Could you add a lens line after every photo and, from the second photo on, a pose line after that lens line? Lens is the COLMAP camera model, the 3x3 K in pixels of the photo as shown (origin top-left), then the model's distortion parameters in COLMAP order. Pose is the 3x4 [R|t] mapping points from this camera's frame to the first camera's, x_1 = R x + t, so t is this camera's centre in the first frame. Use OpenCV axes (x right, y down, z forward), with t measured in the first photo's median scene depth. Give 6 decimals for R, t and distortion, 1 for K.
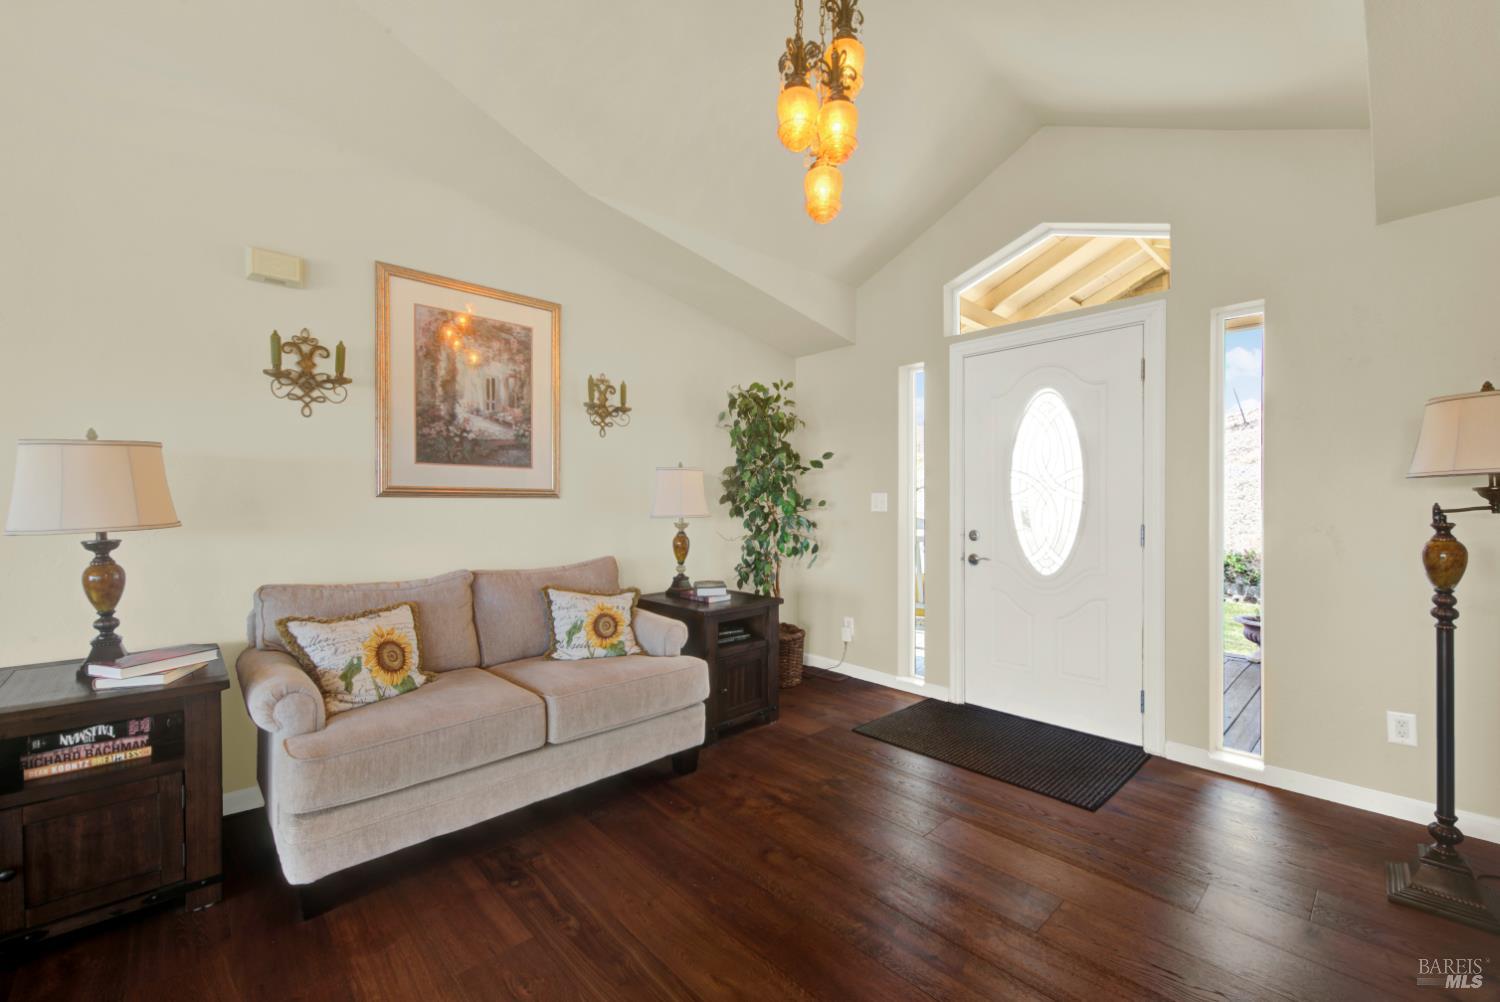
lens RADIAL K [[619.9, 0, 756.1], [0, 619.9, 522.2], [0, 0, 1]] dist [0.000373, -0.001313]
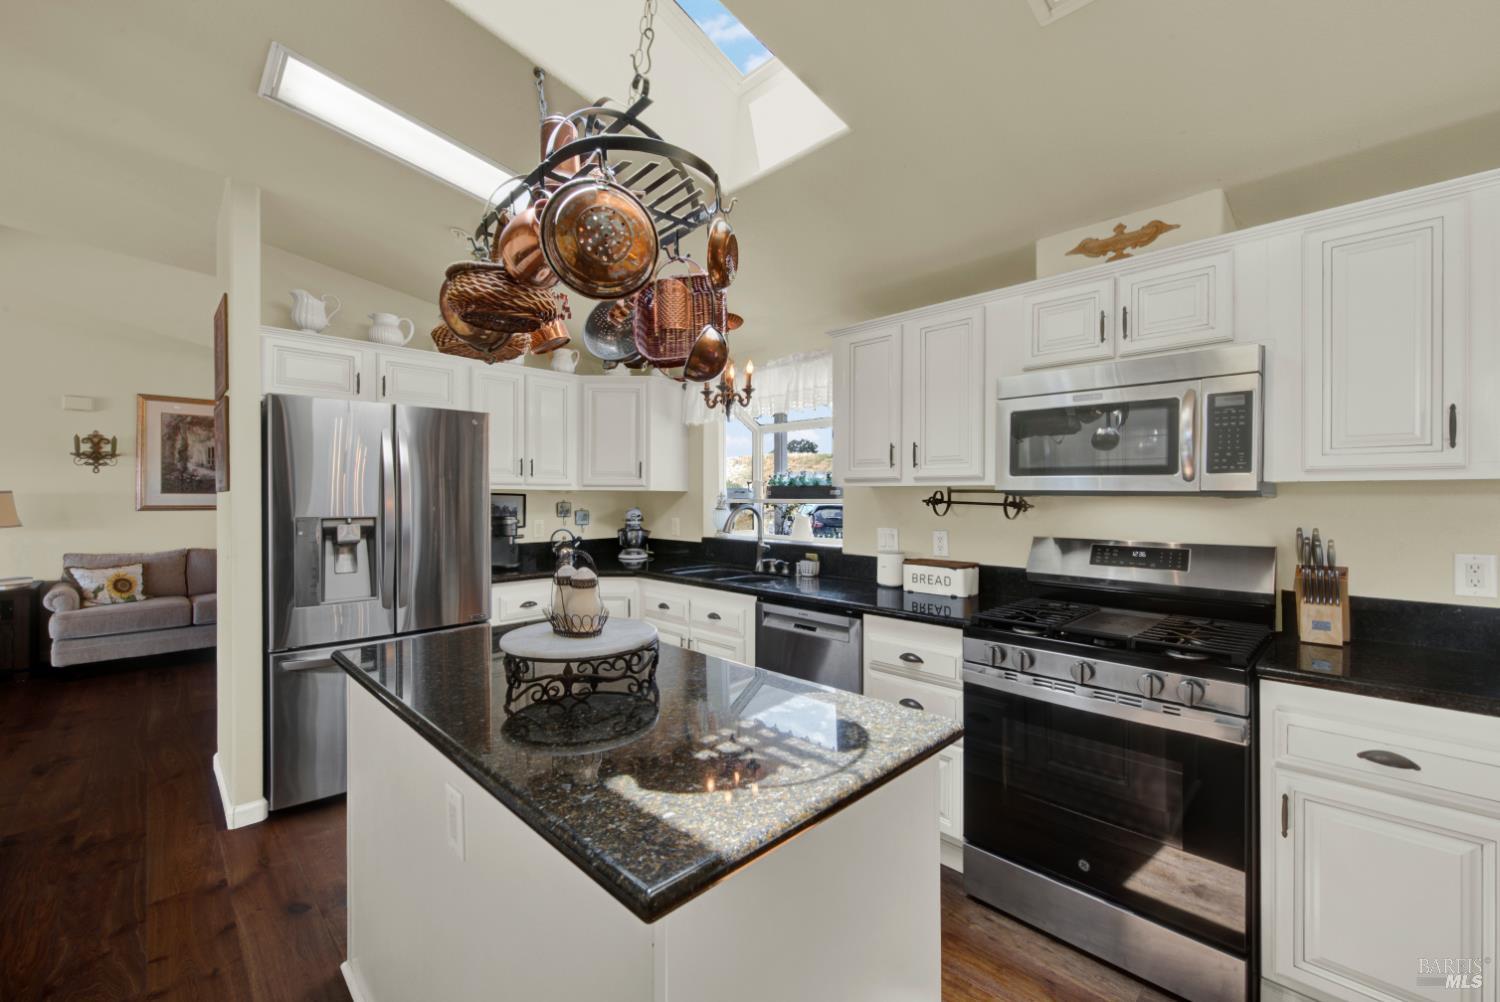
lens RADIAL K [[619.9, 0, 752.6], [0, 619.9, 503.9], [0, 0, 1]] dist [0.000373, -0.001313]
pose [[0.999518, -0.000813, 0.031046, 1.384080], [0.001432, 0.999801, -0.019913, -0.022763], [-0.031024, 0.019948, 0.999320, -1.116209]]
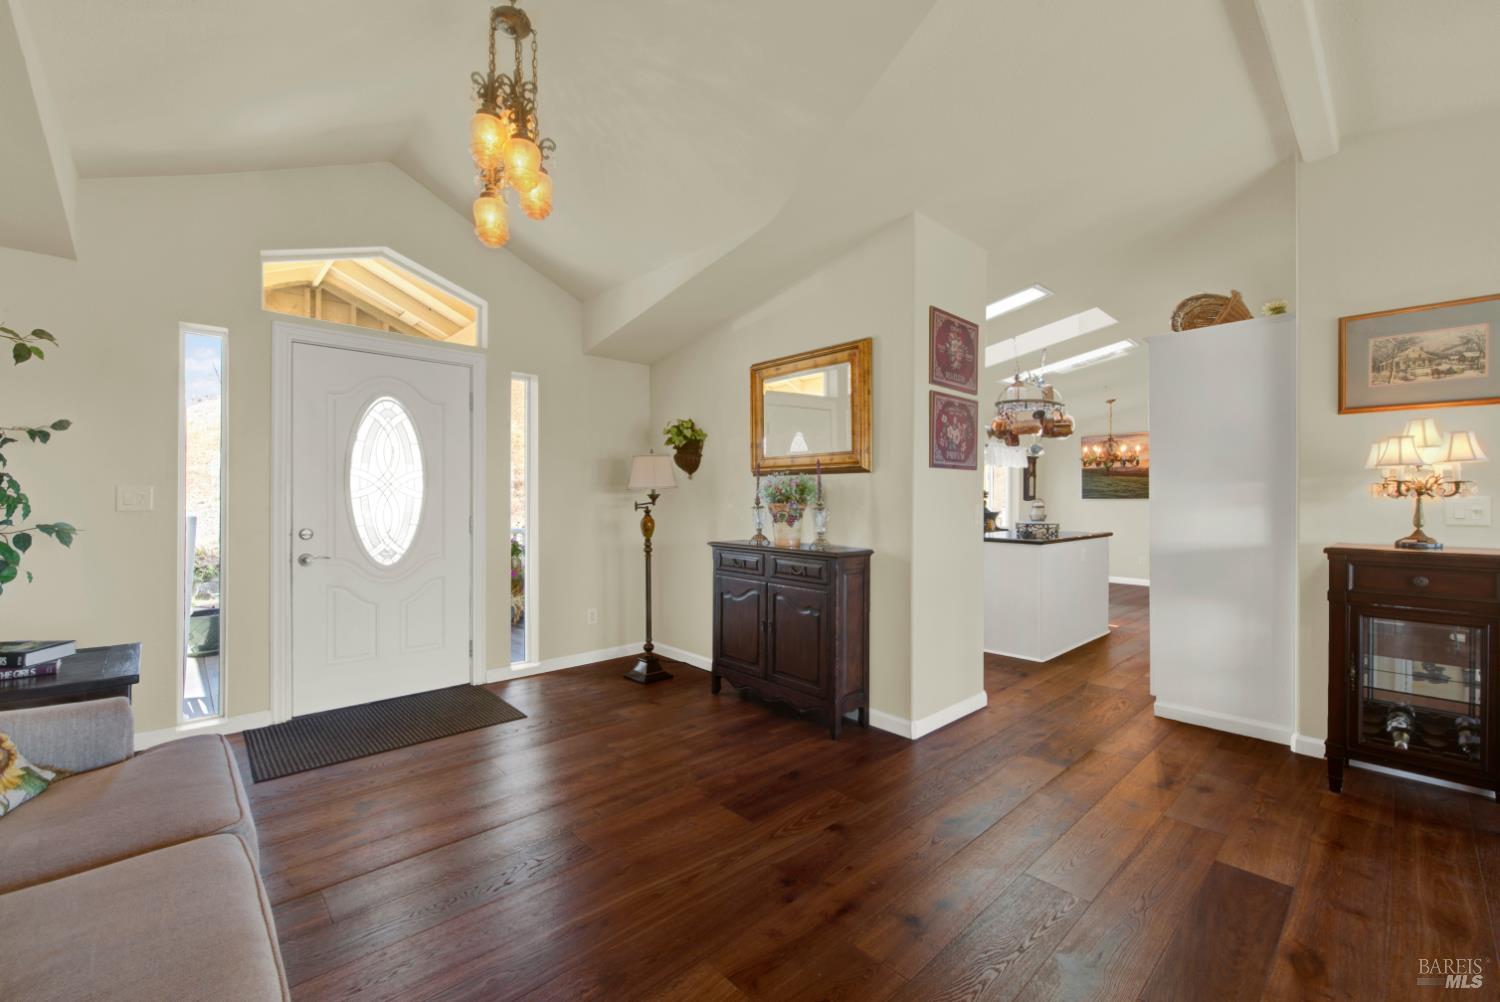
lens RADIAL K [[619.9, 0, 750.3], [0, 619.9, 504.6], [0, 0, 1]] dist [0.000373, -0.001313]
pose [[-0.000600, -0.003977, 0.999992, -0.703134], [0.027420, 0.999616, 0.003992, -0.009920], [-0.999624, 0.027422, -0.000490, 0.383718]]
